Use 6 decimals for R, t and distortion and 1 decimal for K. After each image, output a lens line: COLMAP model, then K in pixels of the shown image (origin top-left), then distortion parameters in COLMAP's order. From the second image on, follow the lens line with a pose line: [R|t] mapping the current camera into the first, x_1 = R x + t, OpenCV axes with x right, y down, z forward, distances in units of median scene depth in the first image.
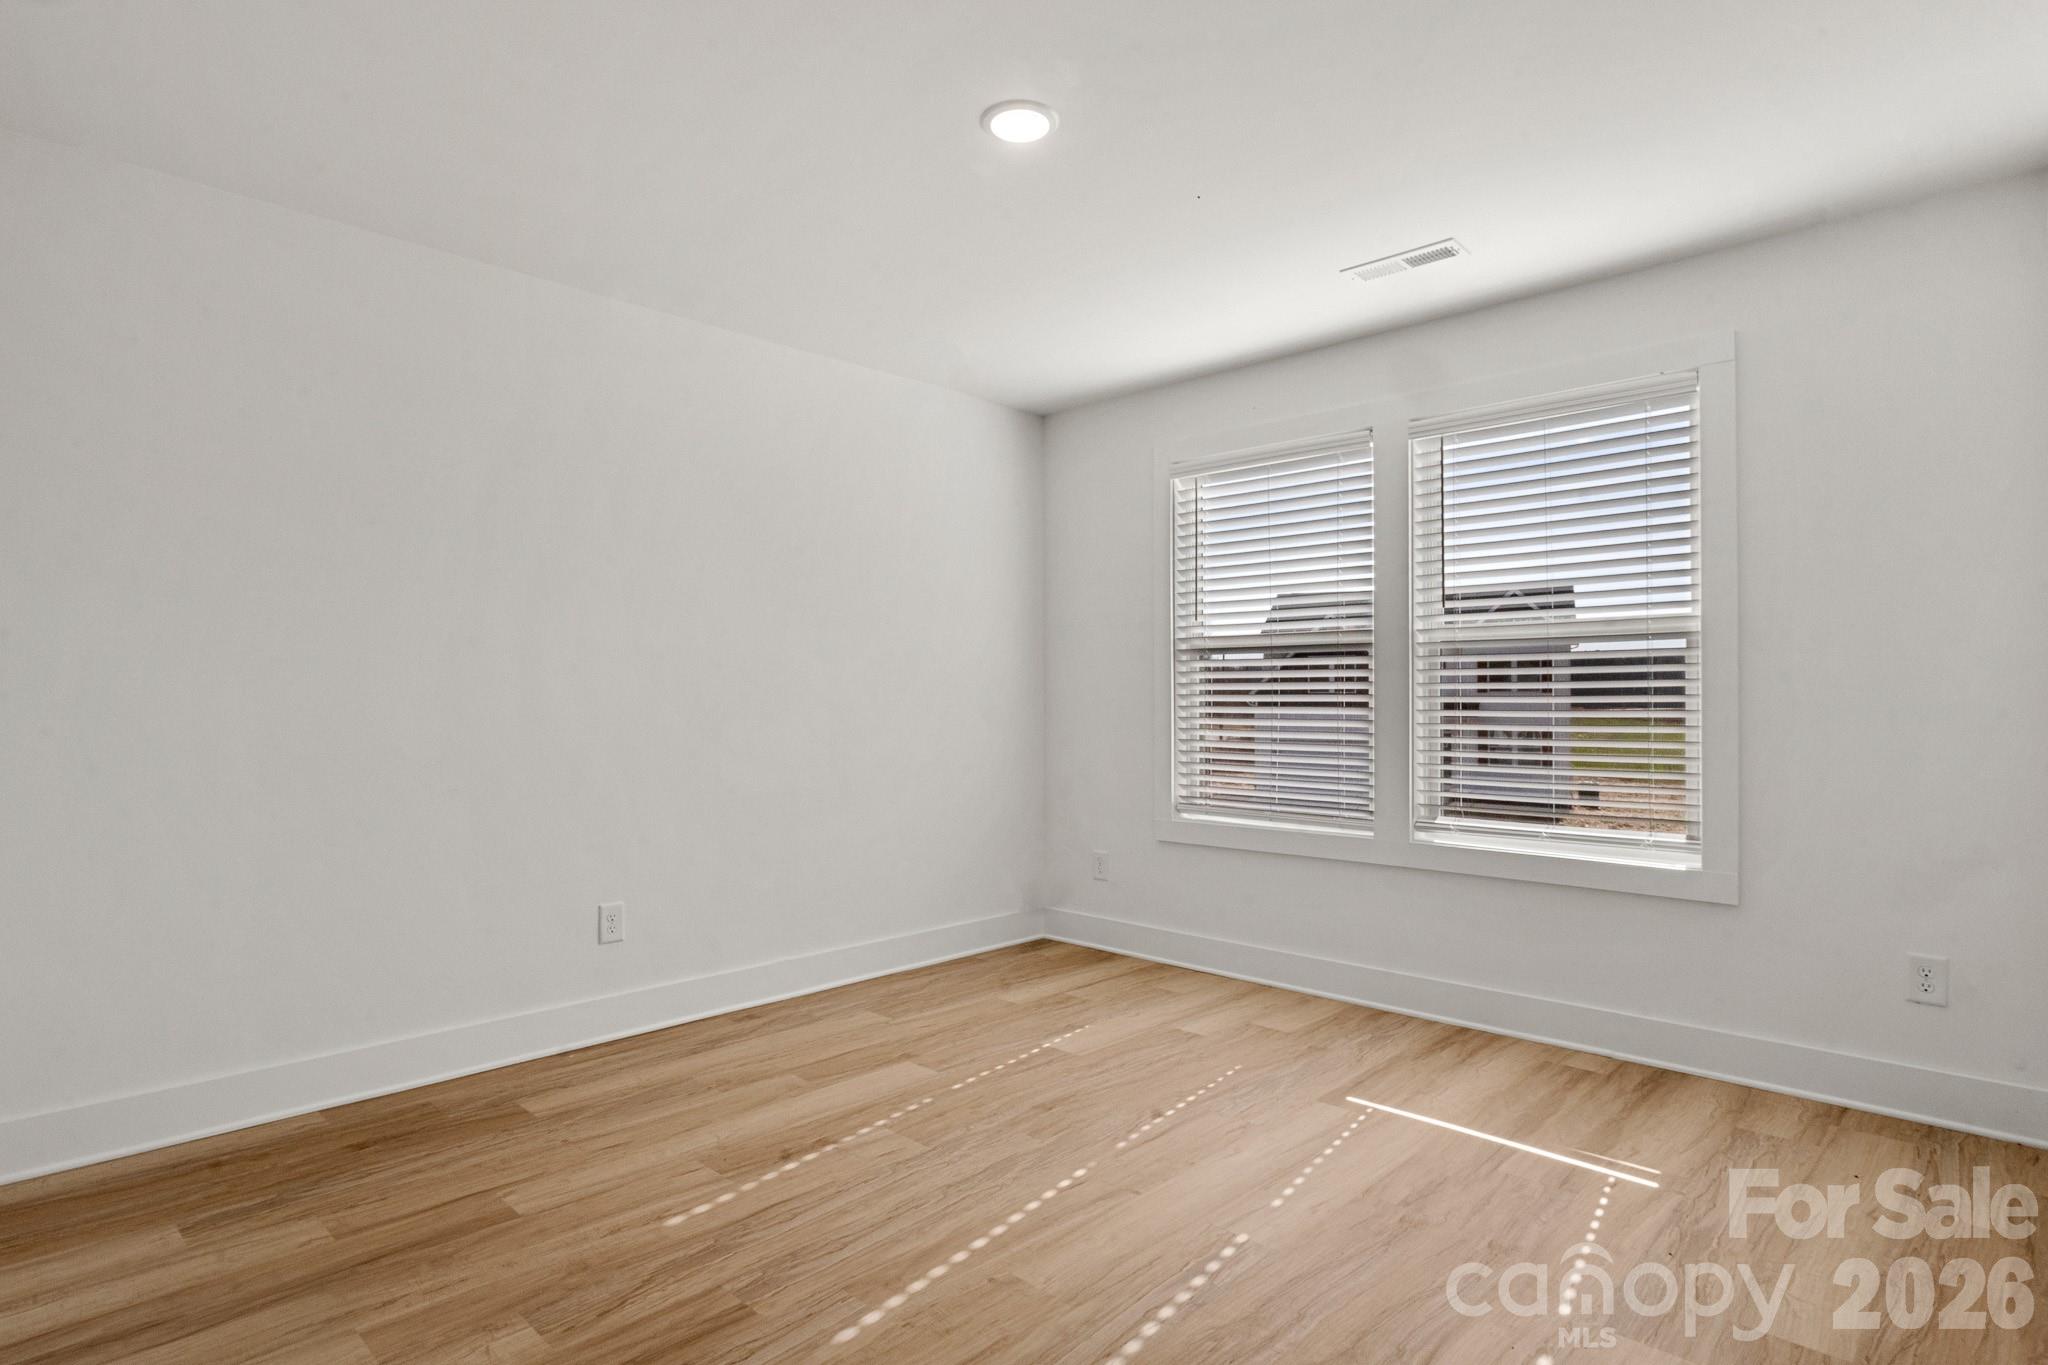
lens RADIAL K [[1073.4, 0, 1020.8], [0, 1073.4, 693.4], [0, 0, 1]] dist [-0.005760, -0.000411]
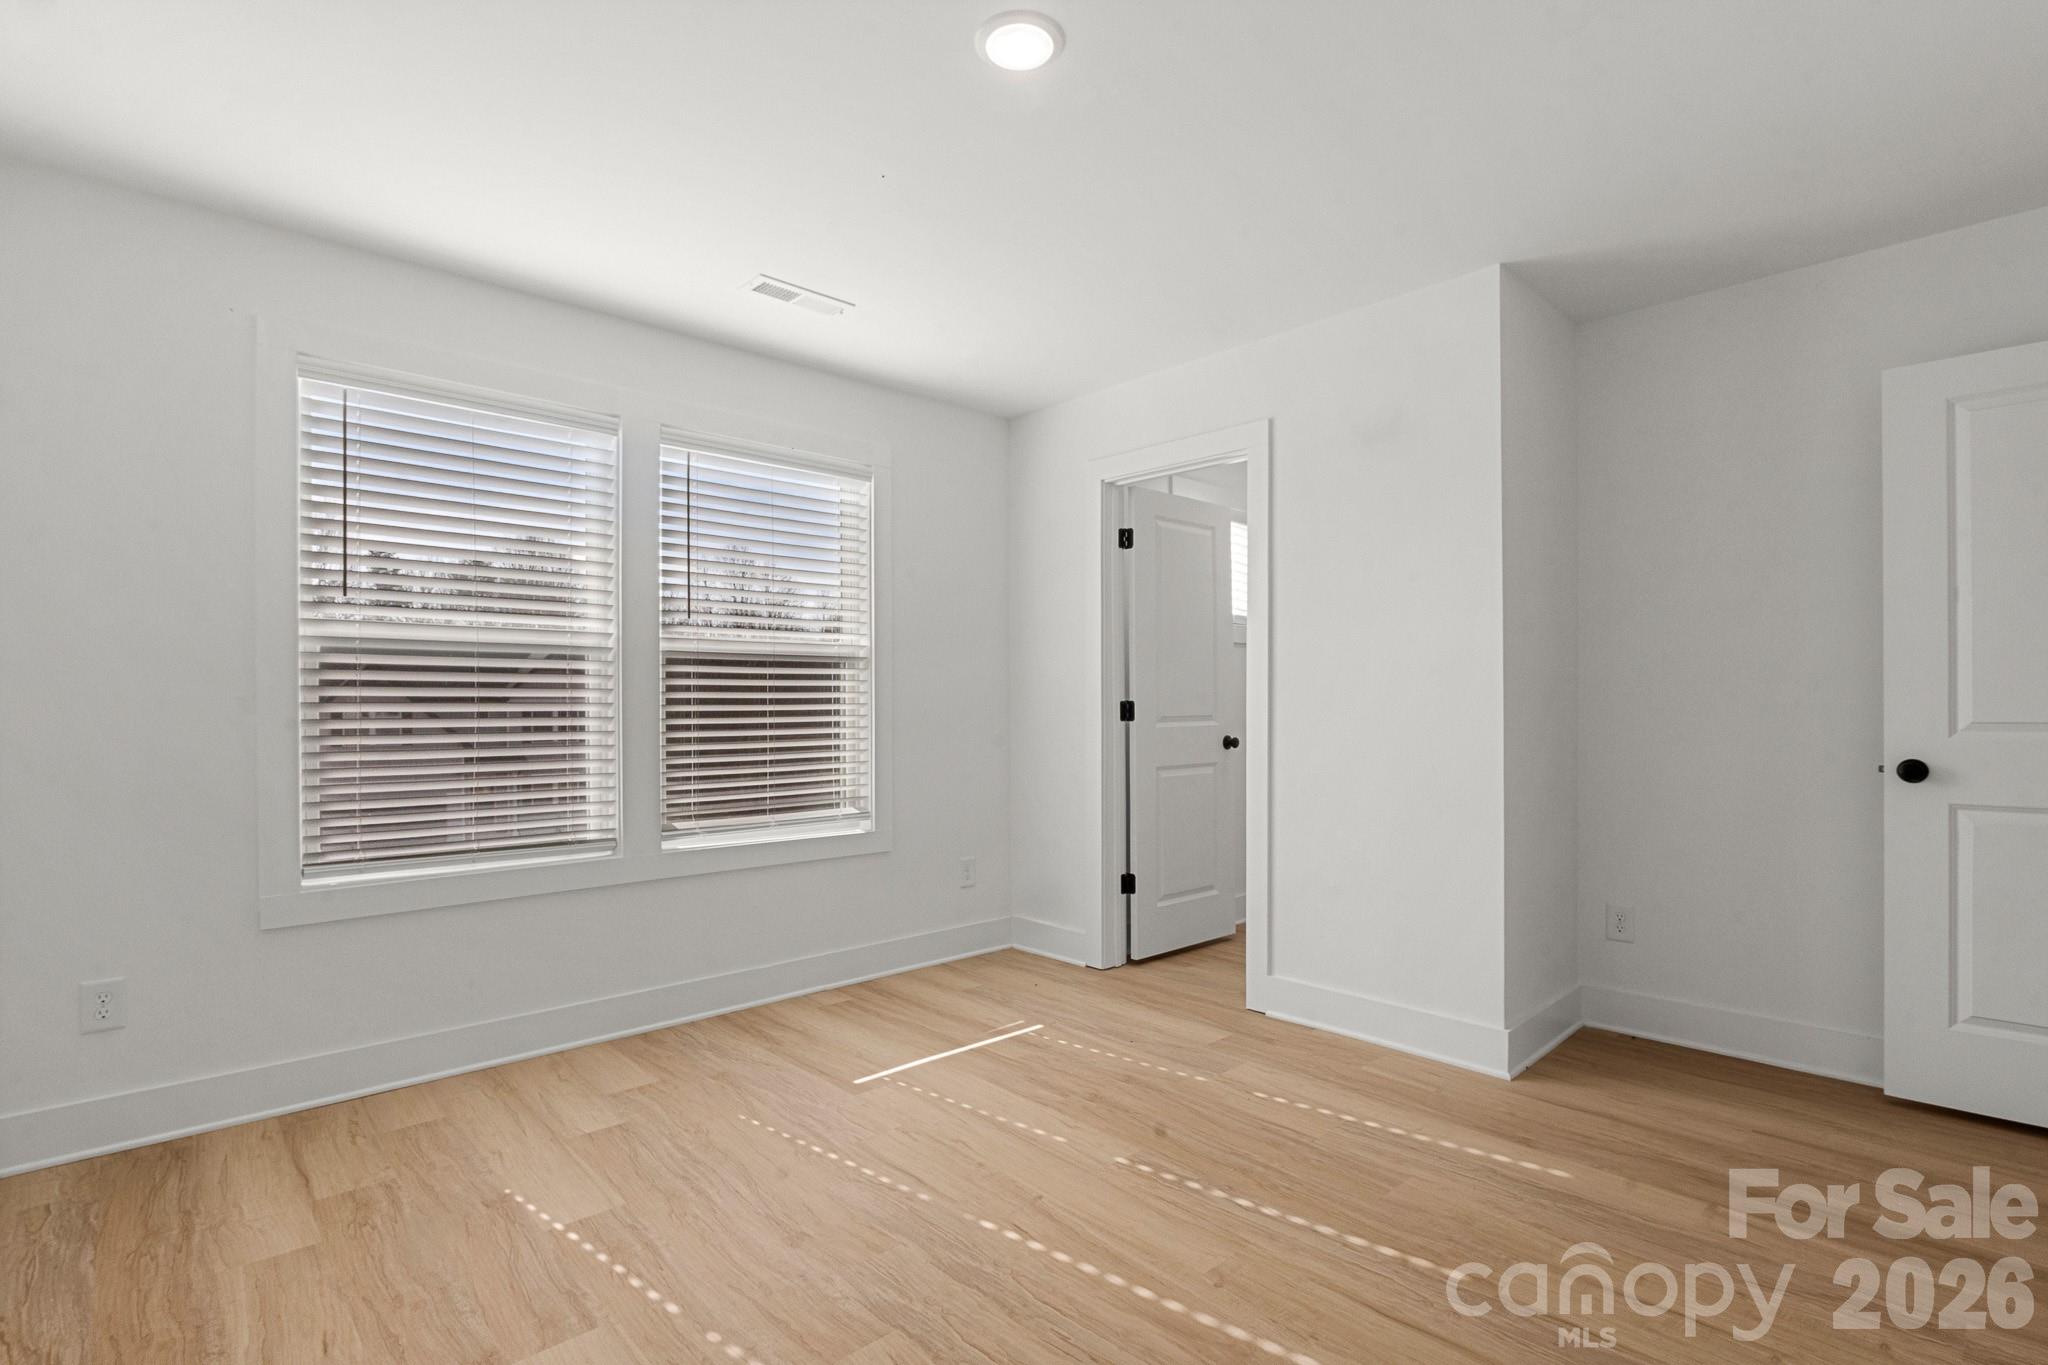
lens RADIAL K [[984.9, 0, 1021.5], [0, 984.9, 695.5], [0, 0, 1]] dist [-0.009326, 0.000166]
pose [[0.048873, 0.008422, 0.998769, -0.630749], [-0.002329, 0.999963, -0.008318, 0.001082], [-0.998802, -0.001919, 0.048891, 0.747084]]
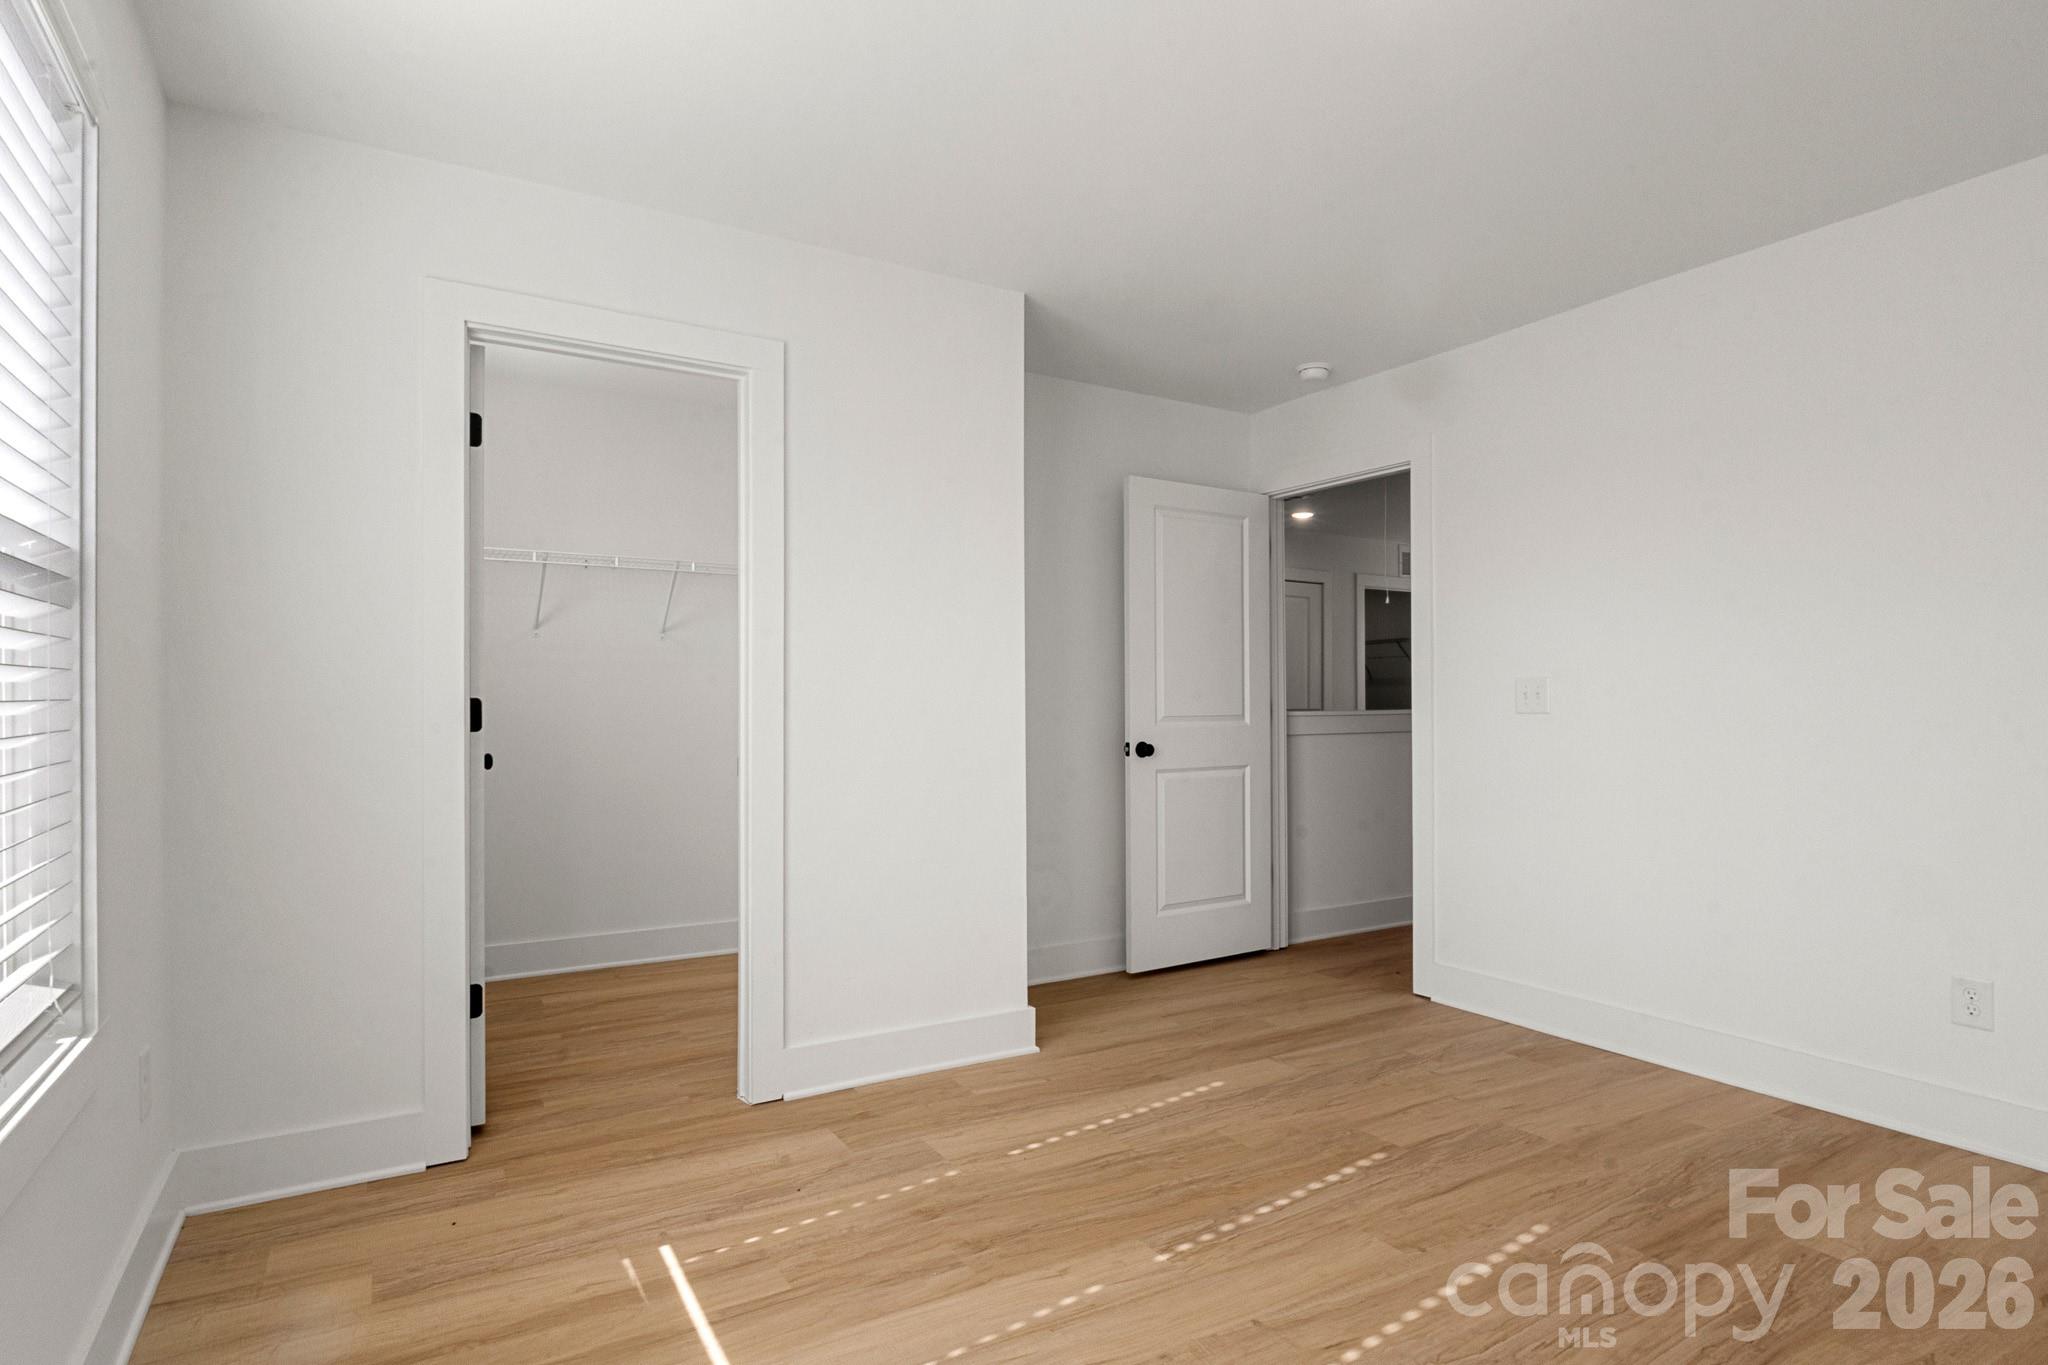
lens RADIAL K [[1073.4, 0, 1020.8], [0, 1073.4, 693.4], [0, 0, 1]] dist [-0.005760, -0.000411]
pose [[-0.965789, 0.005330, 0.259274, 0.052694], [0.001468, 0.999885, -0.015086, 0.006290], [-0.259324, -0.014190, -0.965686, 1.400392]]
